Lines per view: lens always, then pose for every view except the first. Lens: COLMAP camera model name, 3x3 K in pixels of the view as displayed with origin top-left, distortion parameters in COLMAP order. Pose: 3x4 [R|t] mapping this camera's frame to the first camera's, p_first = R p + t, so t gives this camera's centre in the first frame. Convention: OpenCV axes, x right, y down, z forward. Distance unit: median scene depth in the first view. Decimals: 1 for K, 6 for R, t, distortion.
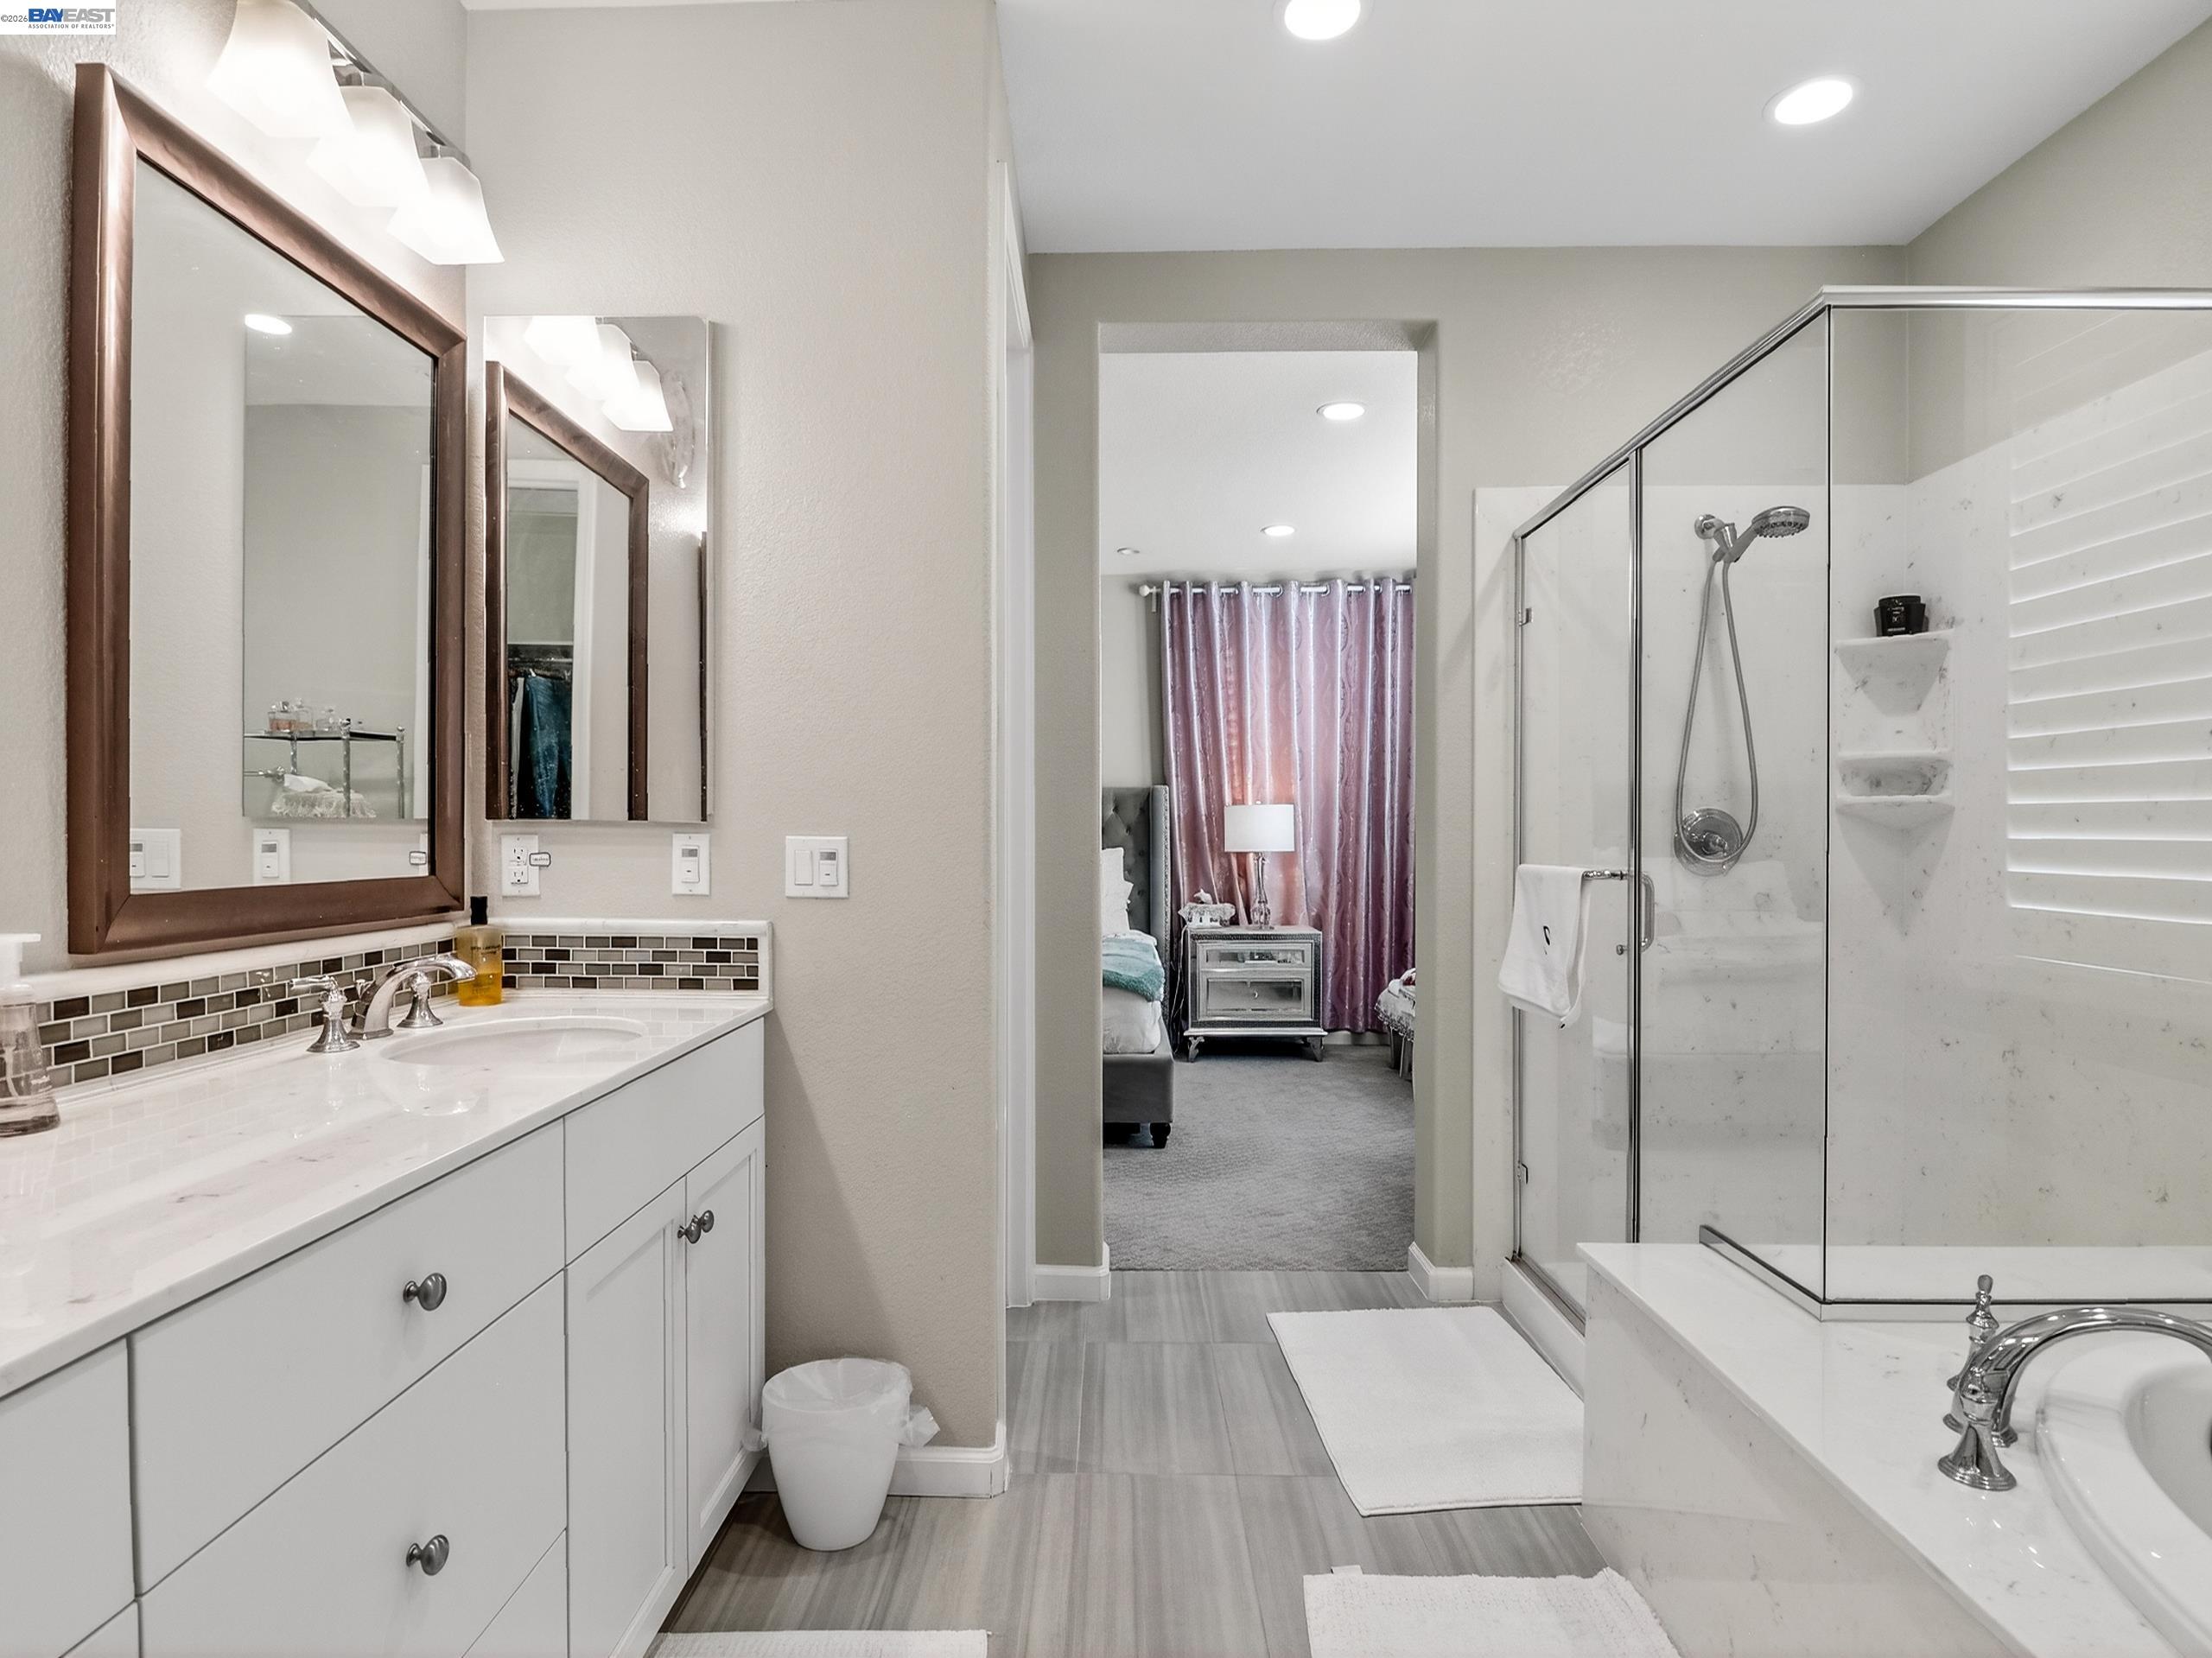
lens RADIAL K [[1525.4, 0, 1106.0], [0, 1525.4, 829.0], [0, 0, 1]] dist [-0.015802, -0.003649]
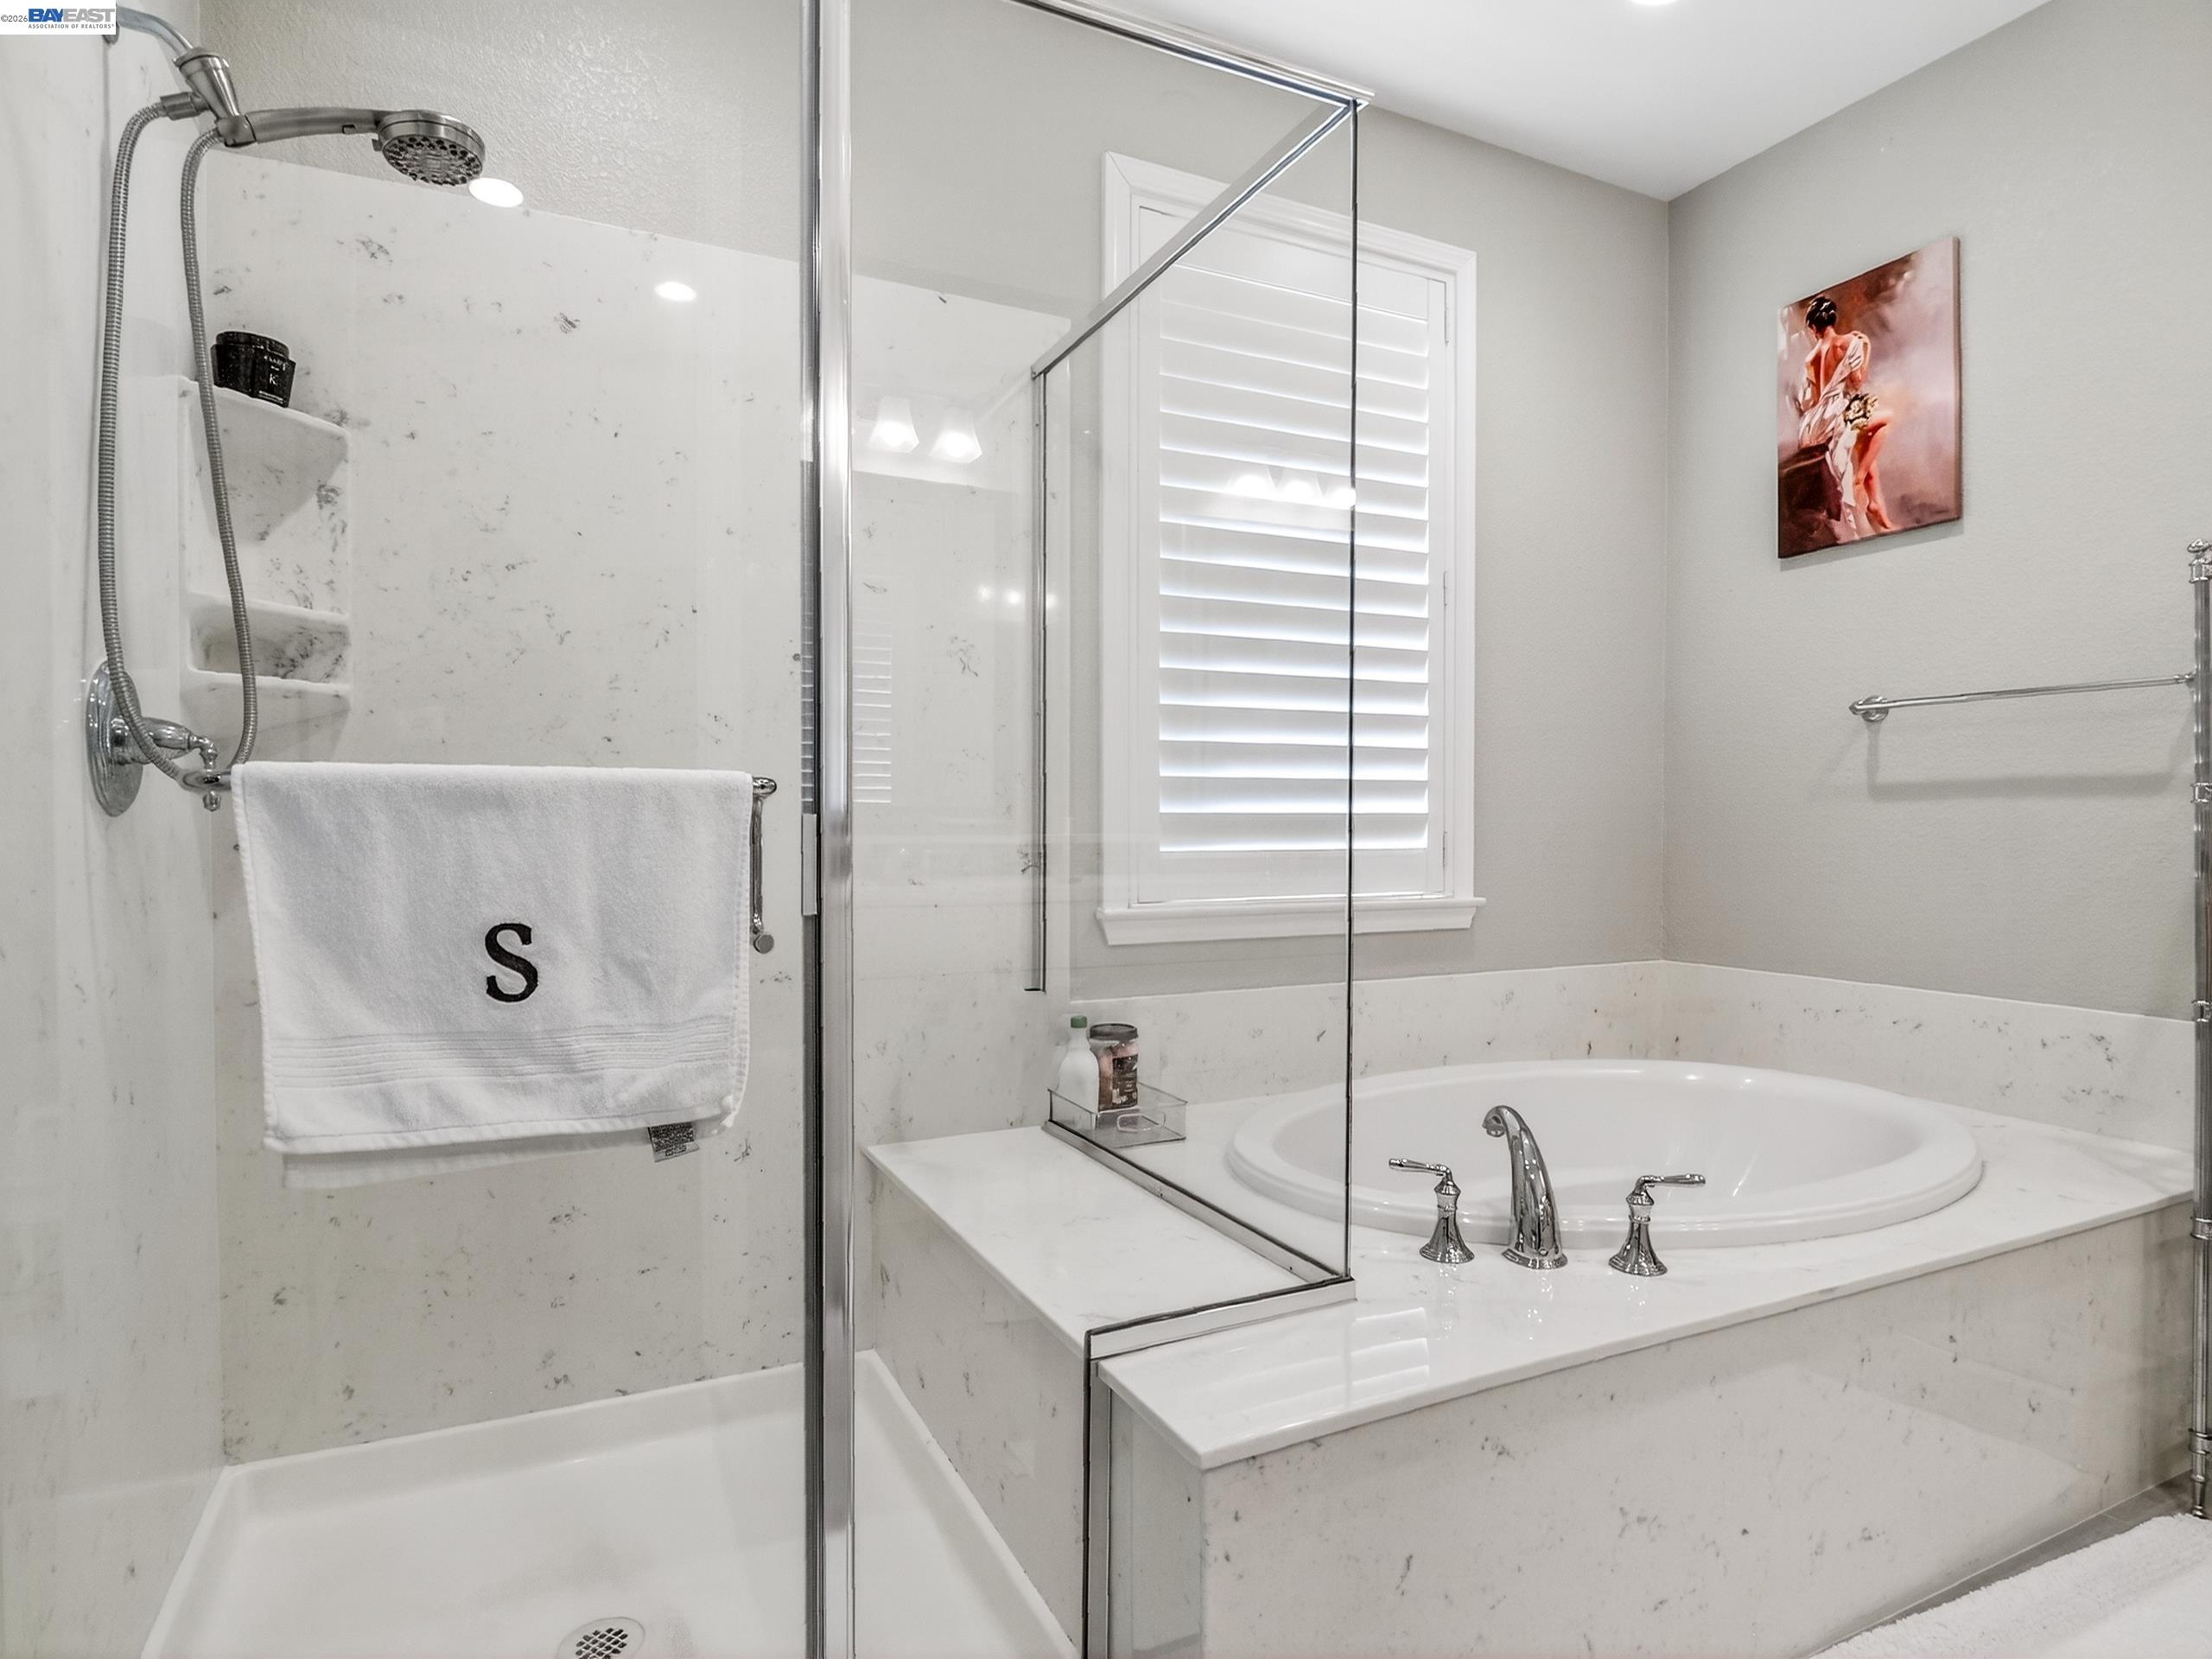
lens RADIAL K [[1208.6, 0, 1106.0], [0, 1208.6, 829.5], [0, 0, 1]] dist [-0.012759, -0.001156]
pose [[-0.447110, -0.004599, 0.894467, -0.047253], [0.008295, 0.999922, 0.009288, 0.036366], [-0.894440, 0.011573, -0.447037, 0.934131]]
